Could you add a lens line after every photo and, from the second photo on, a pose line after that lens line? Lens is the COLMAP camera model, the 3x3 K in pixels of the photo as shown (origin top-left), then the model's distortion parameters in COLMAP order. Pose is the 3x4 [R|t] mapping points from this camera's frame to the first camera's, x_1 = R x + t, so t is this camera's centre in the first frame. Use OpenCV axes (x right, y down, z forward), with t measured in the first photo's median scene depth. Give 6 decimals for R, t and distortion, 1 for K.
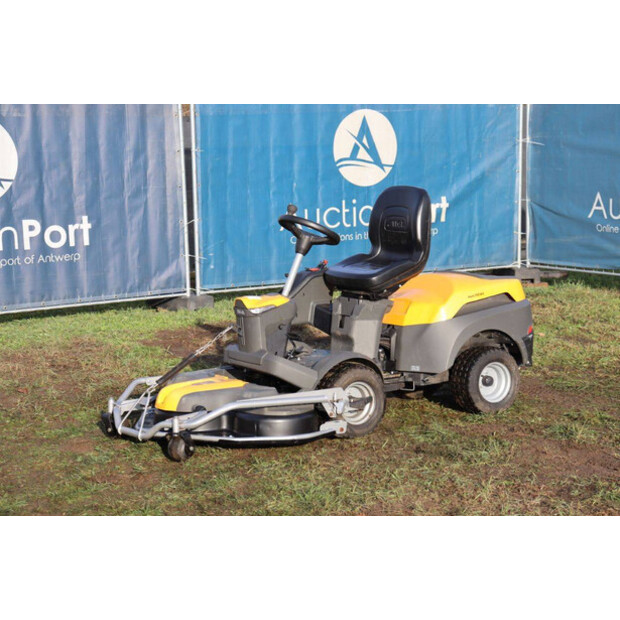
lens RADIAL K [[1484.2, 0, 310.0], [0, 1484.2, 310.0], [0, 0, 1]] dist [0.523955, -0.014549]
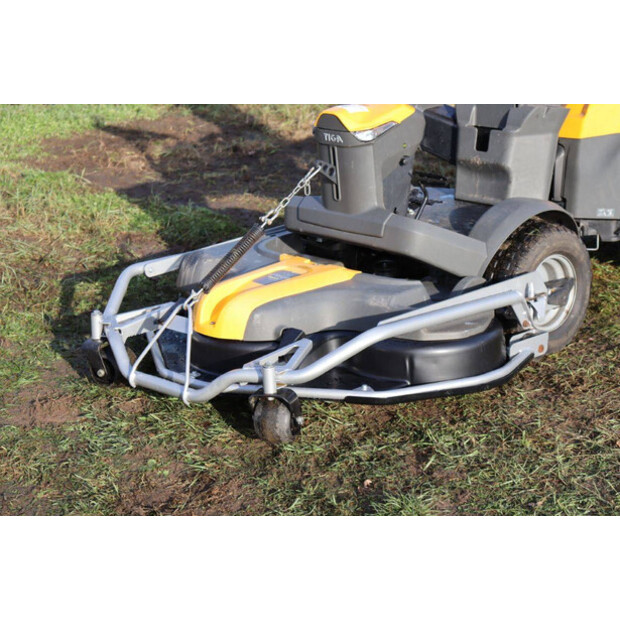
lens RADIAL K [[1484.2, 0, 310.0], [0, 1484.2, 310.0], [0, 0, 1]] dist [0.523955, -0.014549]
pose [[0.983056, -0.071702, 0.168698, -0.122987], [0.042573, 0.984465, 0.170342, -0.024298], [-0.178291, -0.160274, 0.970837, 0.392419]]
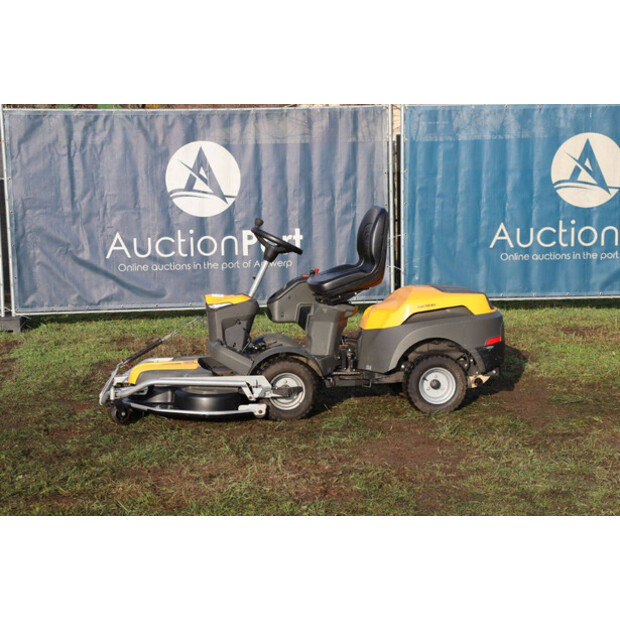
lens RADIAL K [[1484.2, 0, 310.0], [0, 1484.2, 310.0], [0, 0, 1]] dist [0.523955, -0.014549]
pose [[0.900877, 0.057212, -0.430288, 0.445464], [-0.063052, 0.998010, 0.000689, -0.001825], [0.429471, 0.026510, 0.902692, -0.029482]]
